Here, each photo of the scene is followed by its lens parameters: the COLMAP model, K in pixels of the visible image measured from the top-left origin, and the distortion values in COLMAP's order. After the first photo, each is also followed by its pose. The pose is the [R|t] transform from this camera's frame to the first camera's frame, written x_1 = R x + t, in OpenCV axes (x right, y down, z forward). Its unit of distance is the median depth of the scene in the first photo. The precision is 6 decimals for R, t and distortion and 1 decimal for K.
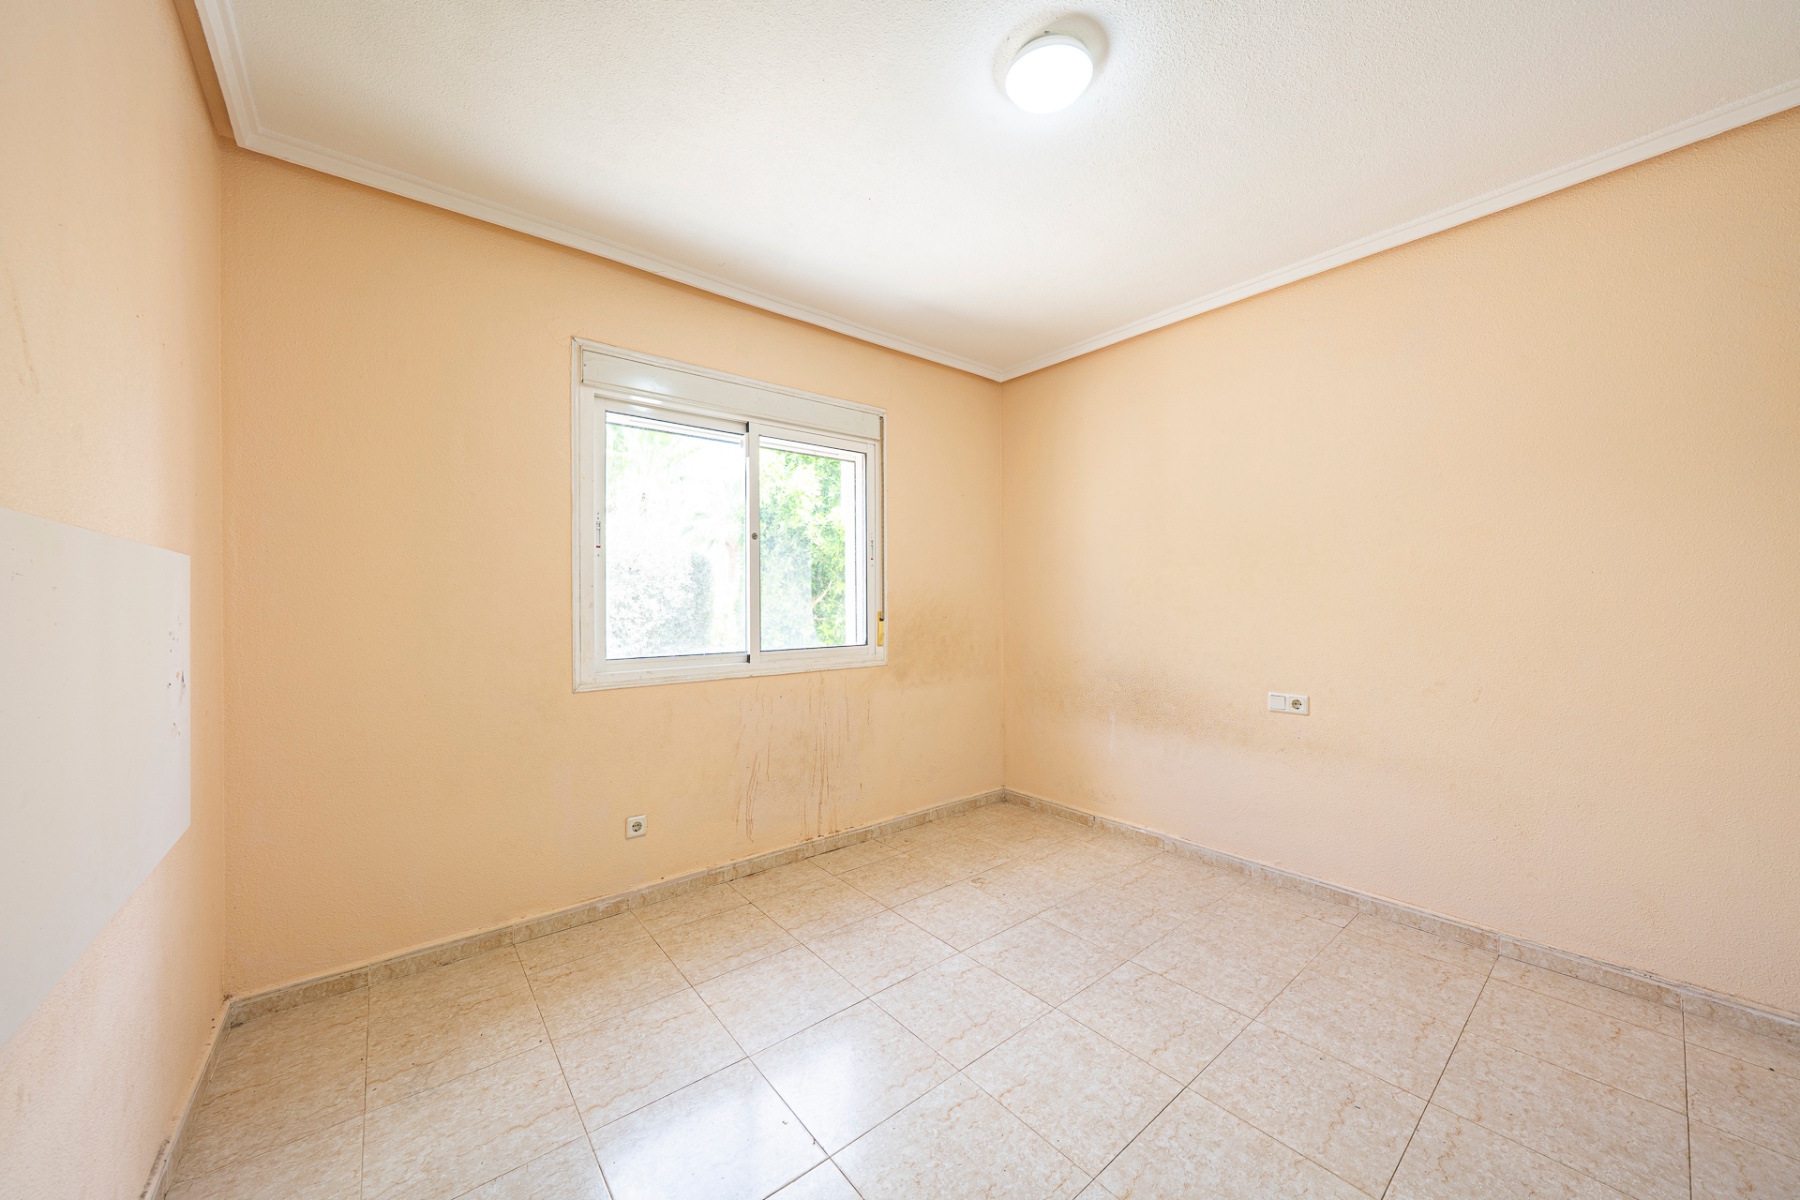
lens RADIAL K [[635.6, 0, 895.8], [0, 635.6, 595.6], [0, 0, 1]] dist [-0.002697, 0.000070]
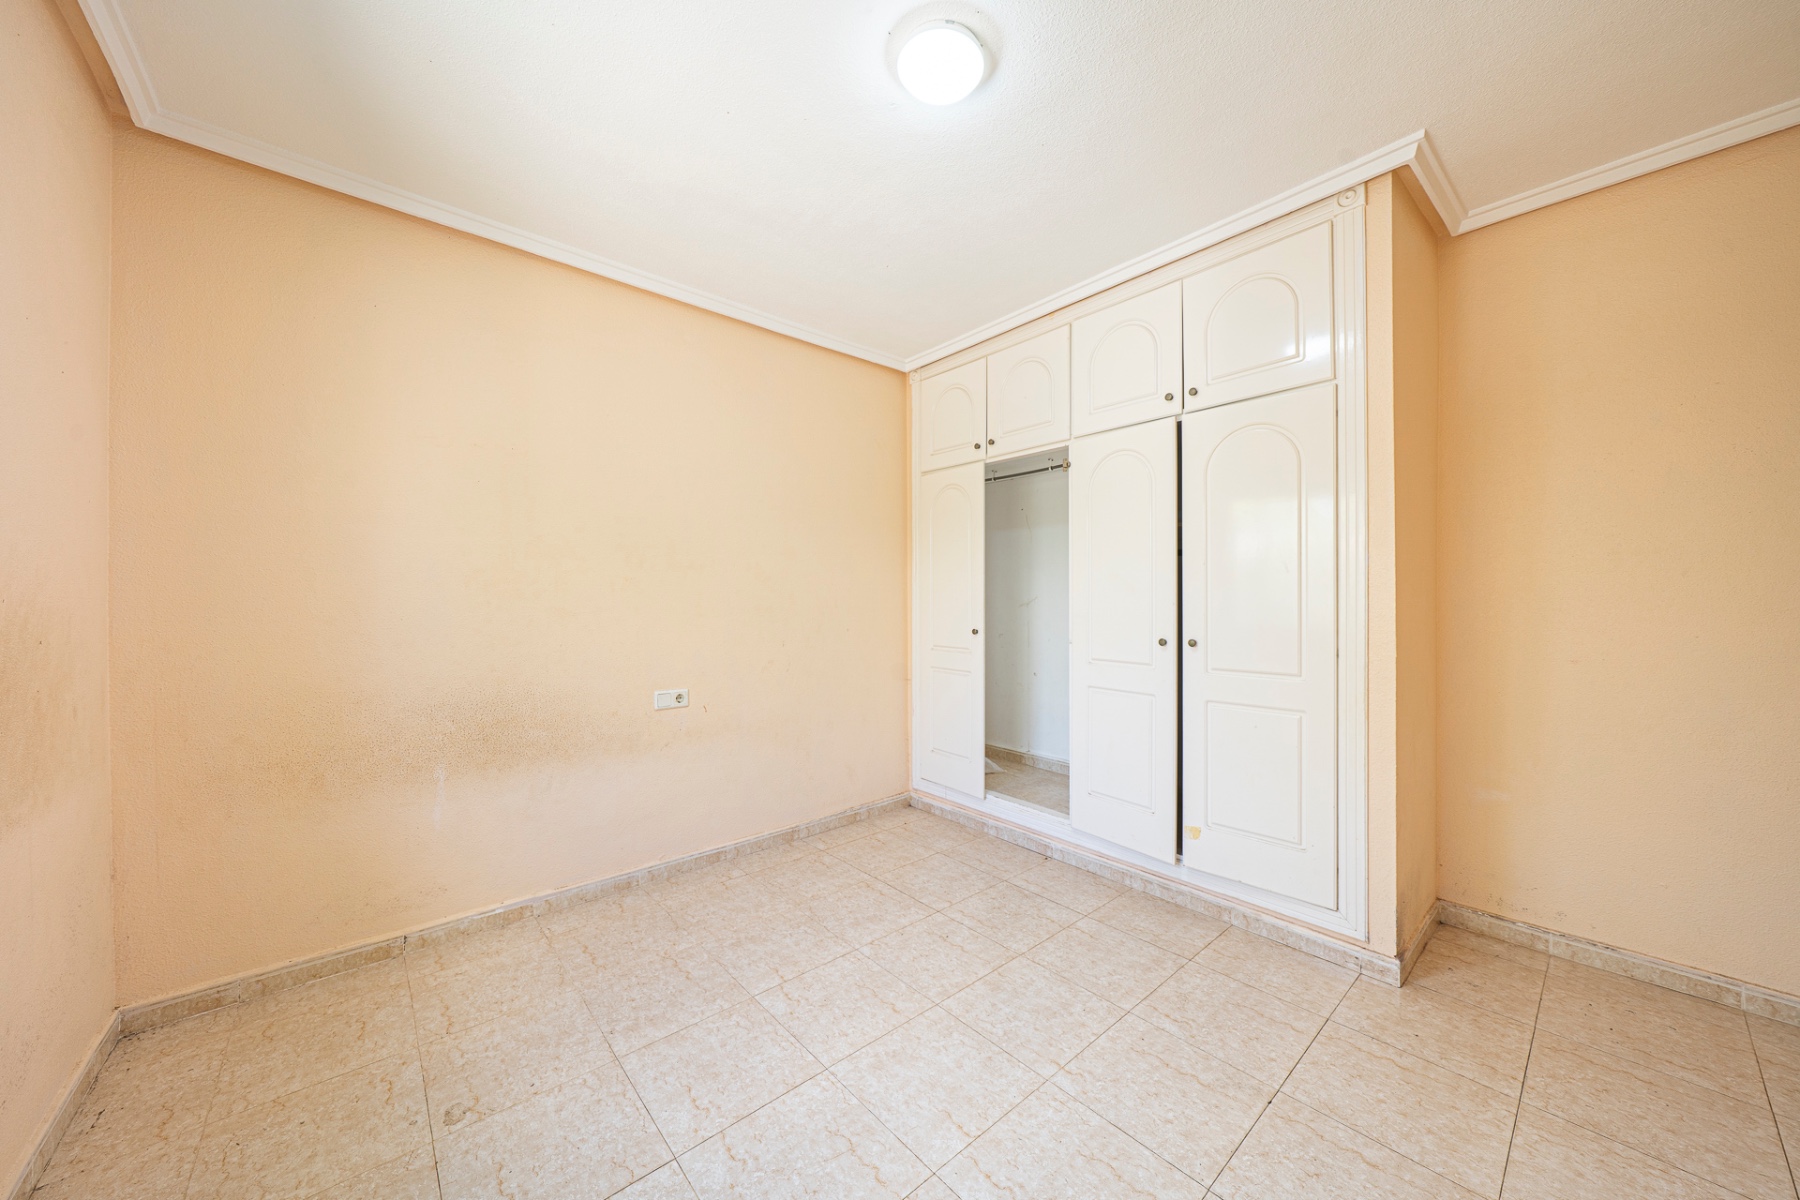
lens RADIAL K [[635.6, 0, 899.8], [0, 635.6, 597.5], [0, 0, 1]] dist [-0.002697, 0.000070]
pose [[-0.037490, 0.008727, 0.999259, -0.478323], [-0.007177, 0.999934, -0.009003, 0.009609], [-0.999271, -0.007509, -0.037425, 0.717287]]
